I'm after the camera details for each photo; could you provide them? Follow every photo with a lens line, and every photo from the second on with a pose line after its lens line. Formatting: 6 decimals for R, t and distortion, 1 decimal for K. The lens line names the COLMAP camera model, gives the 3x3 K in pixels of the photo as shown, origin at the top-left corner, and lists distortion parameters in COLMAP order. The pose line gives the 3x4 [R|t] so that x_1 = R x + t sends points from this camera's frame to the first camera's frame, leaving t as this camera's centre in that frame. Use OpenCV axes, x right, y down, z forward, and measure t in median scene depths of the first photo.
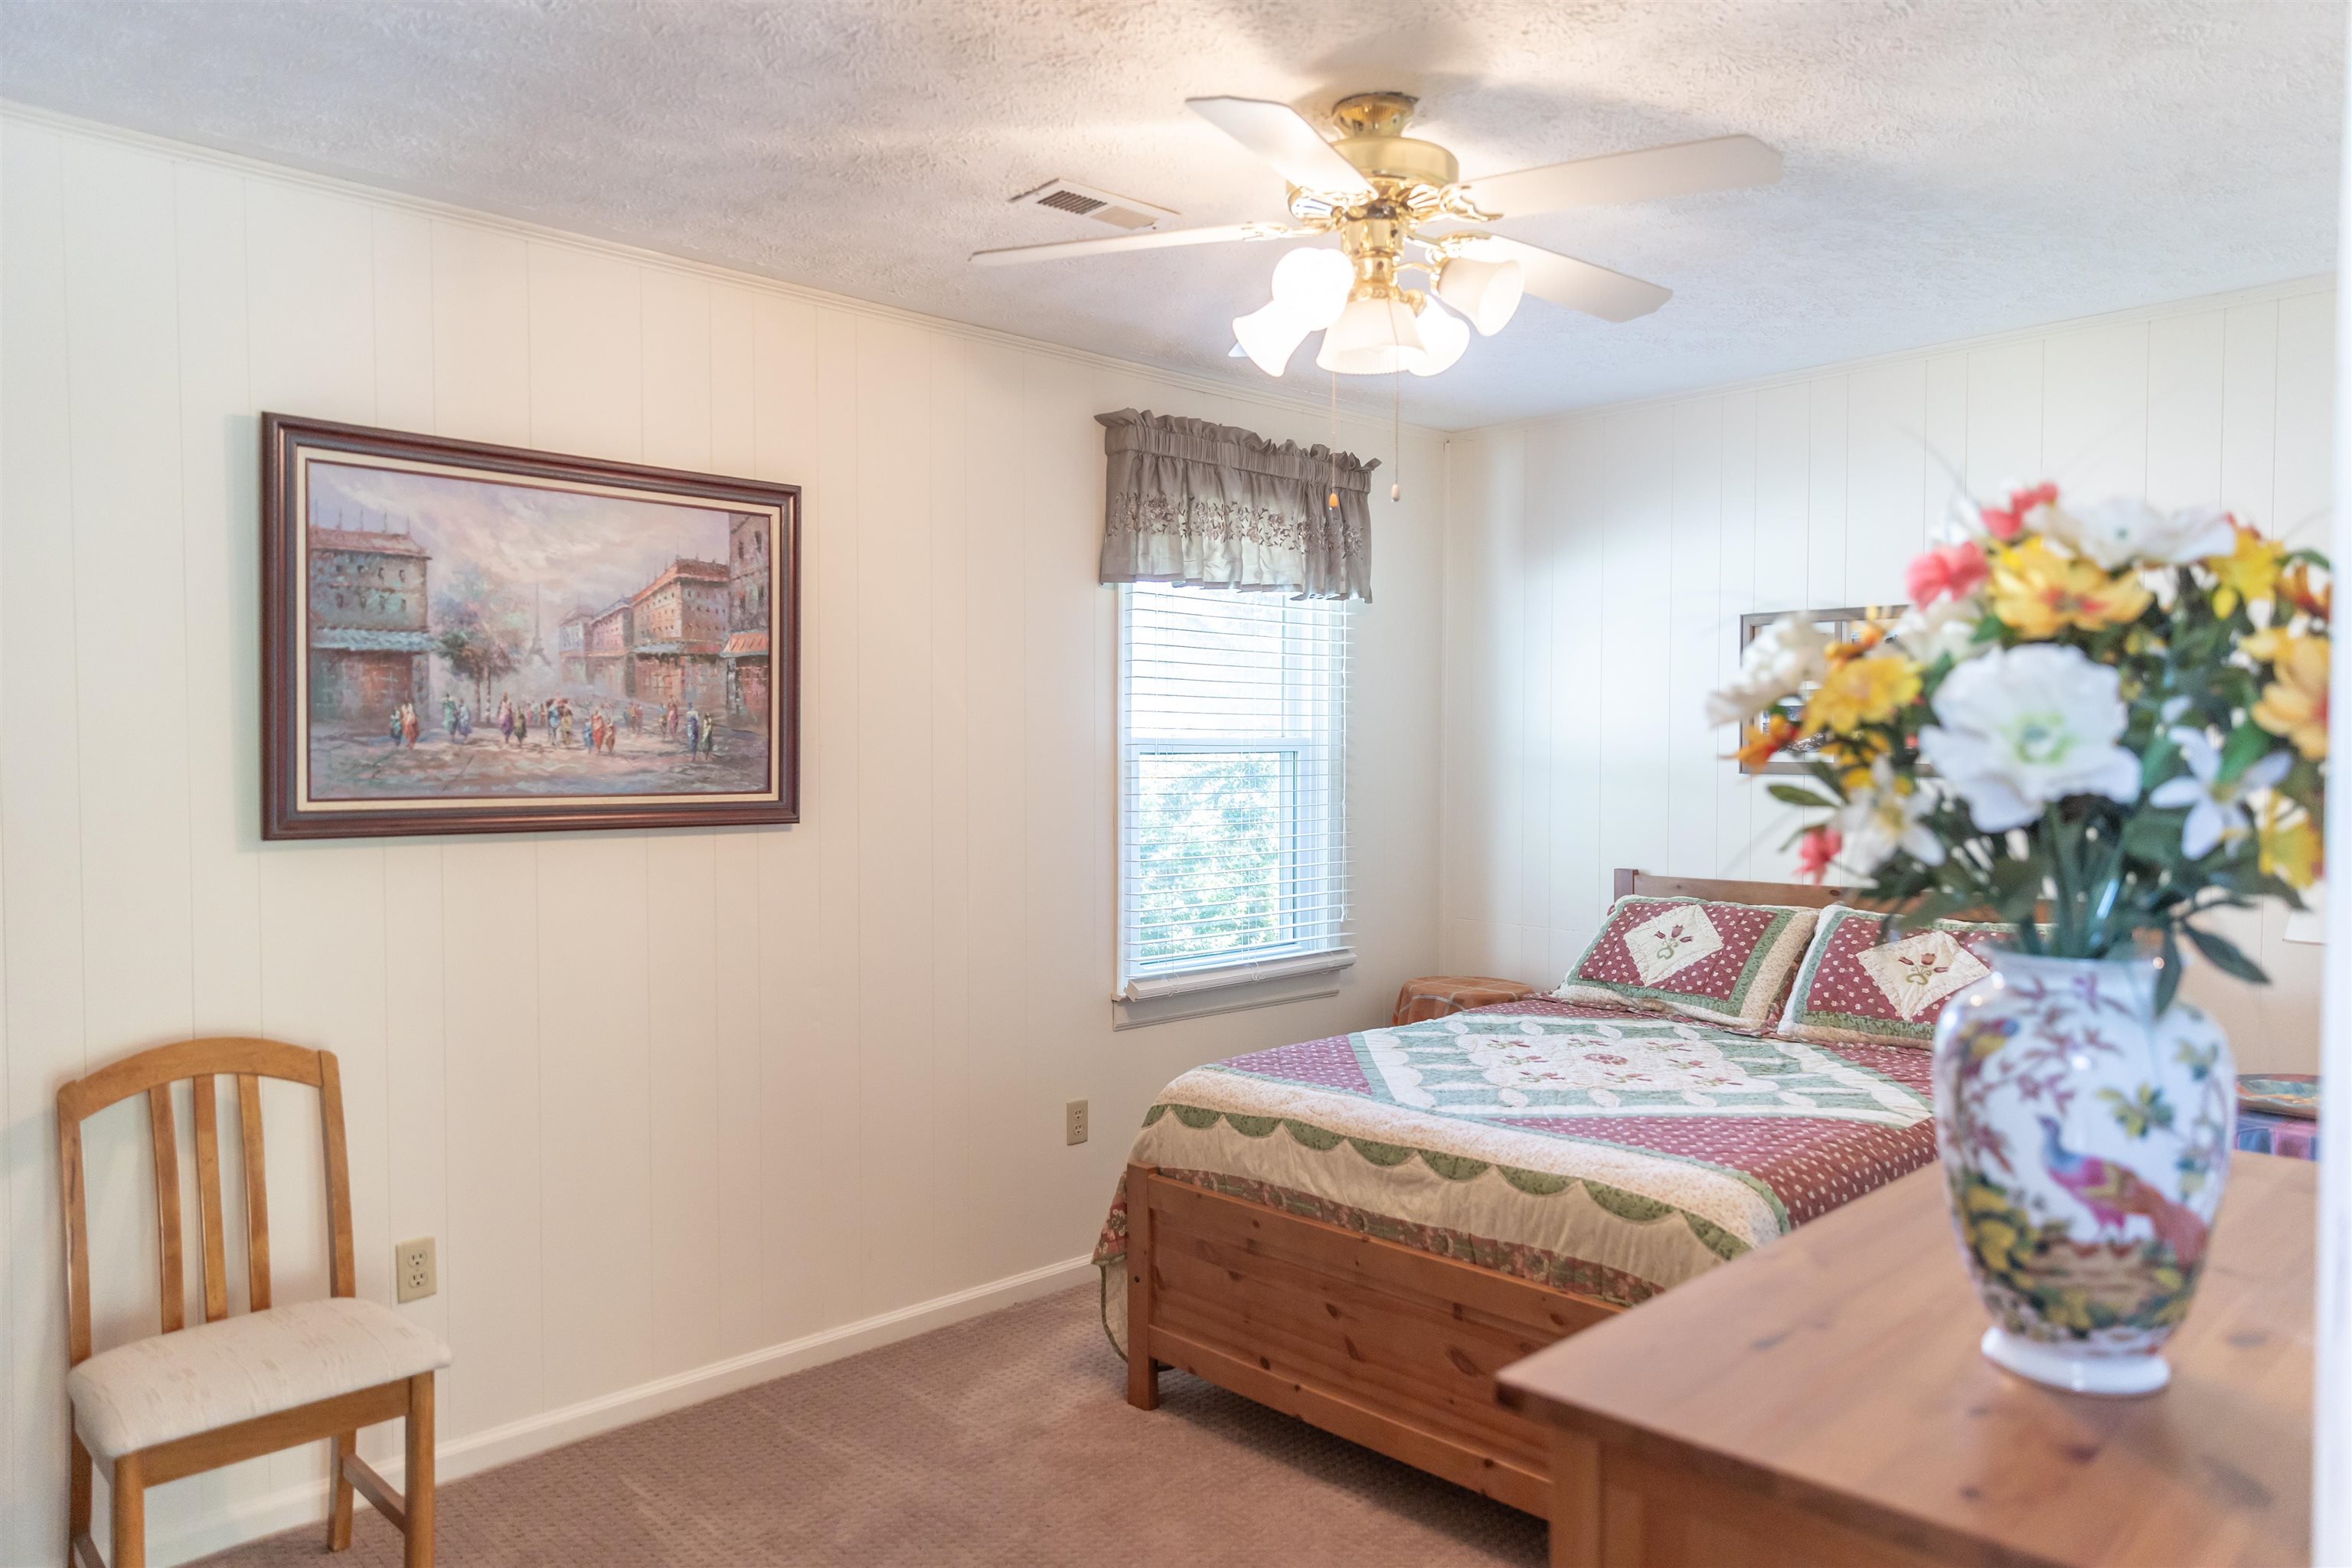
lens RADIAL K [[1610.3, 0, 1169.6], [0, 1610.3, 769.8], [0, 0, 1]] dist [0.025374, -0.015151]
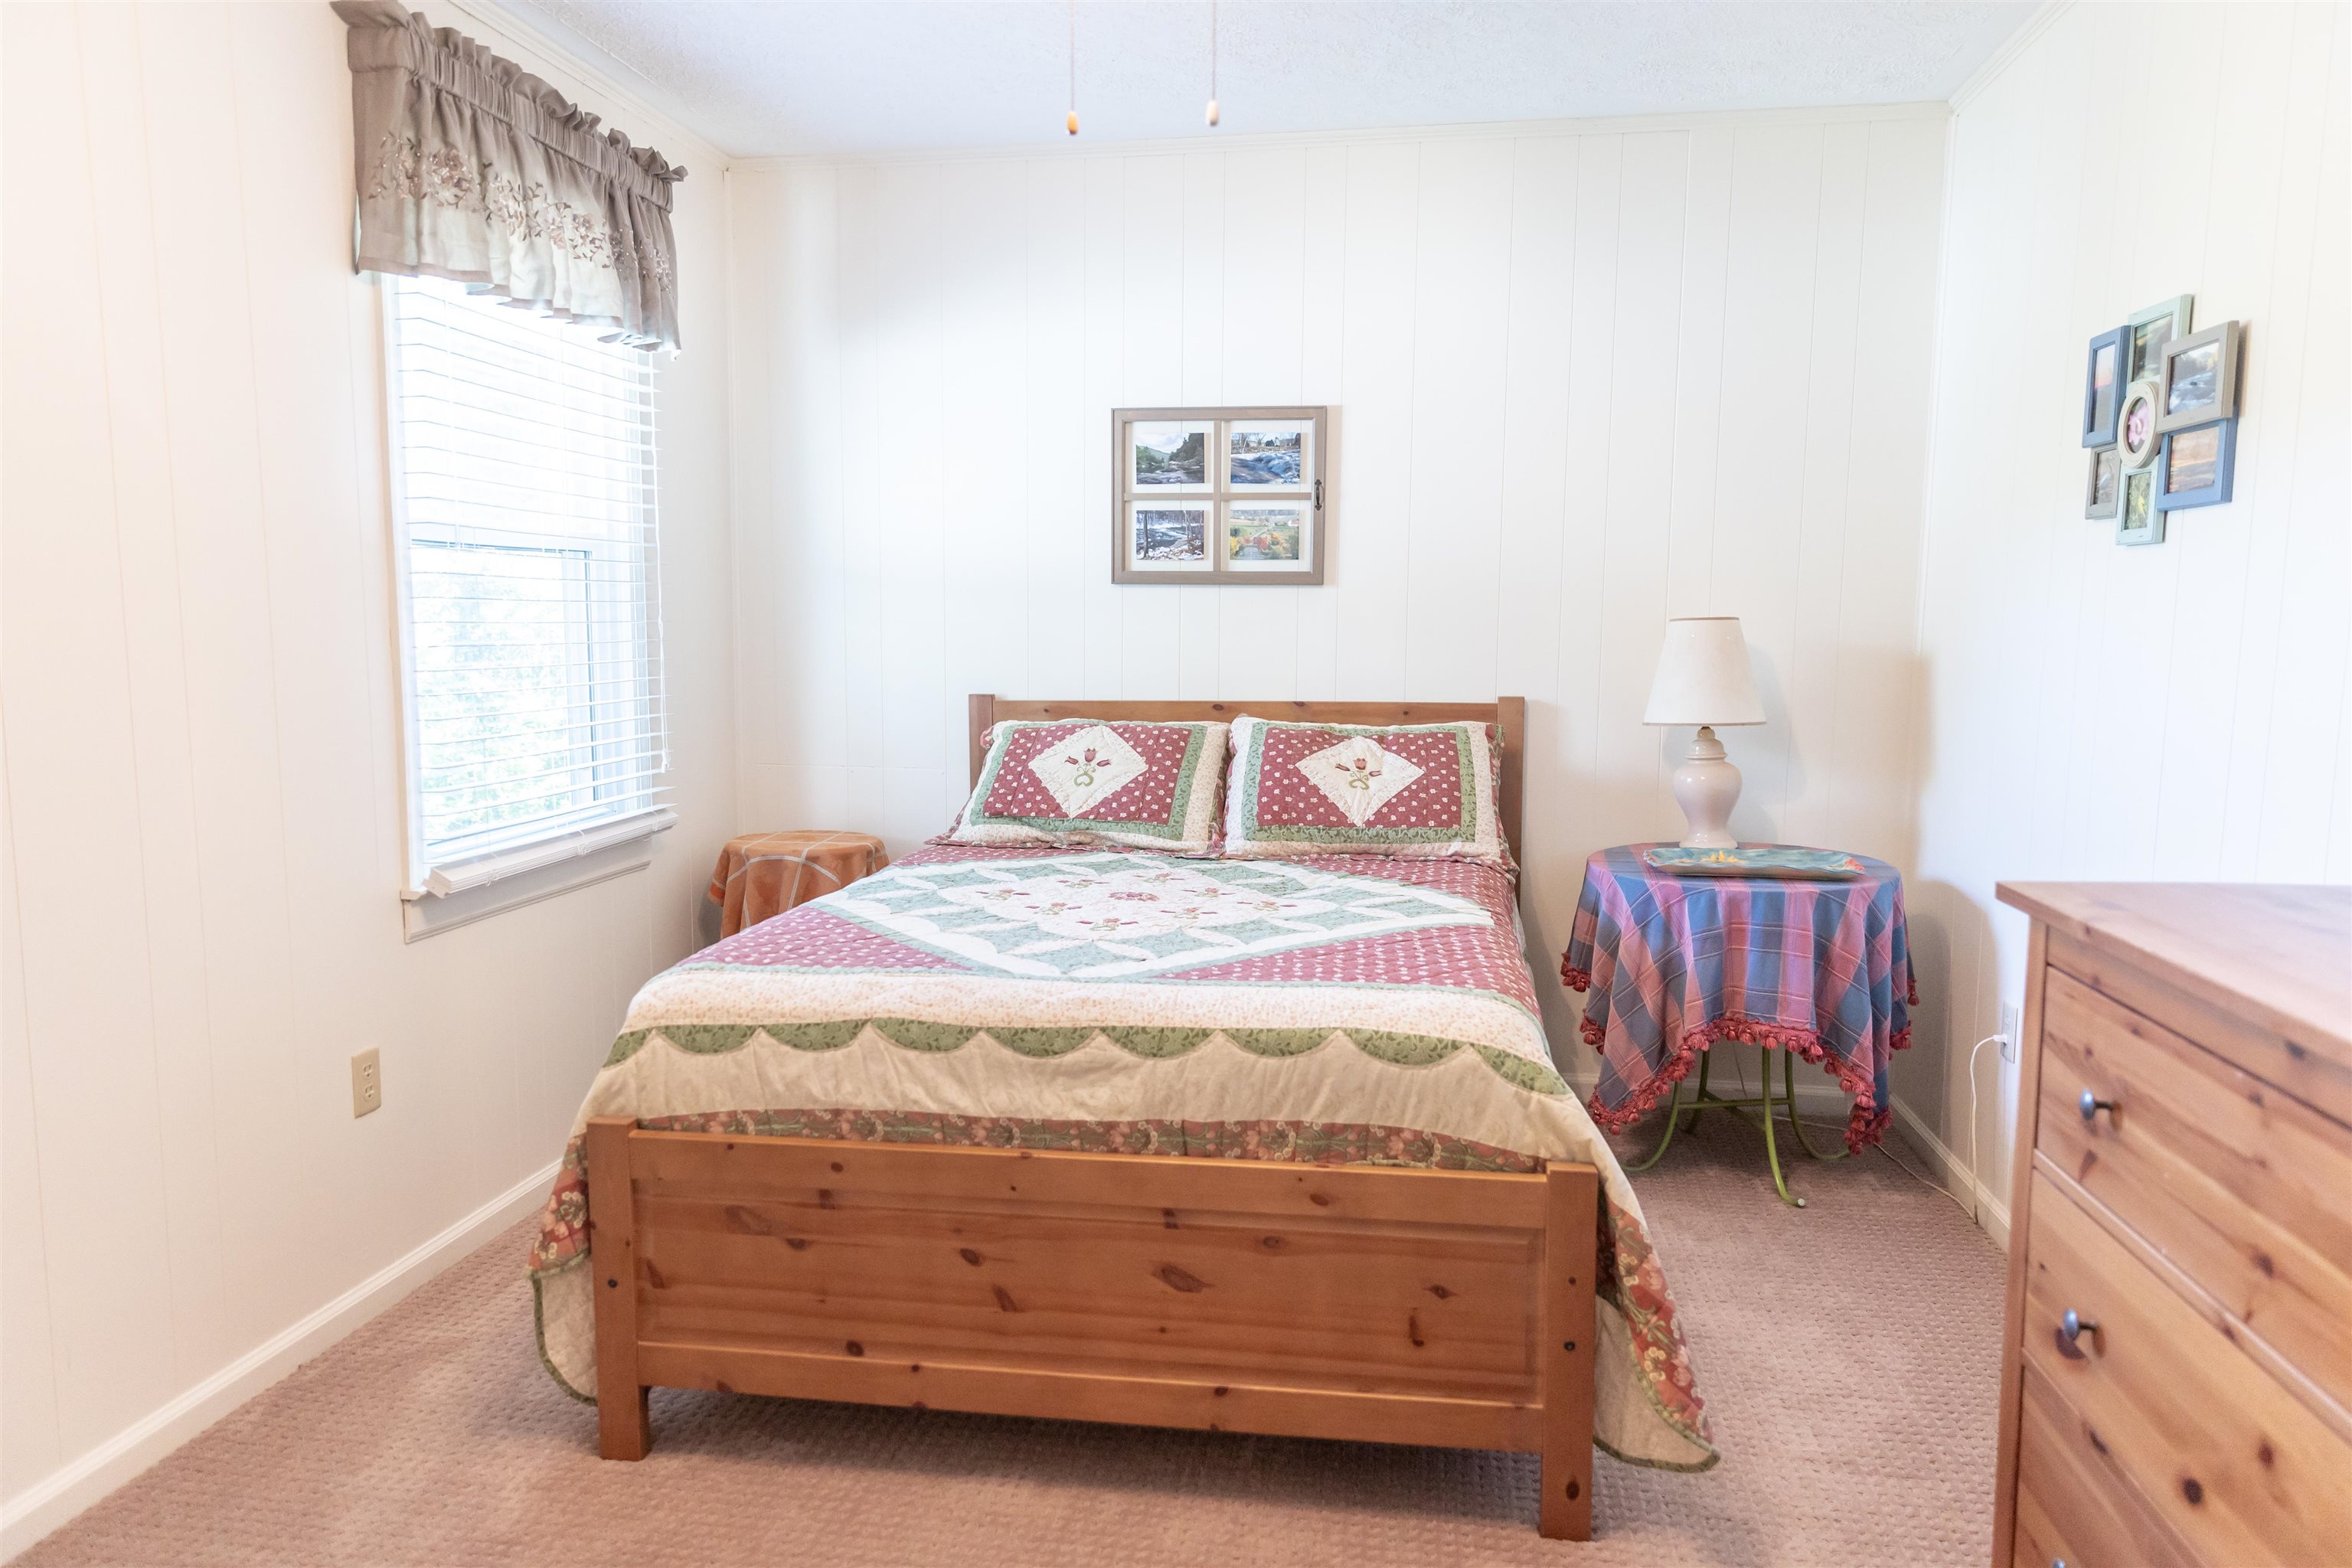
lens RADIAL K [[1610.3, 0, 1169.6], [0, 1610.3, 769.8], [0, 0, 1]] dist [0.025374, -0.015151]
pose [[0.782778, -0.056082, 0.619768, -0.255119], [0.004969, 0.996462, 0.083894, 0.040607], [-0.622281, -0.062591, 0.780288, 0.332021]]
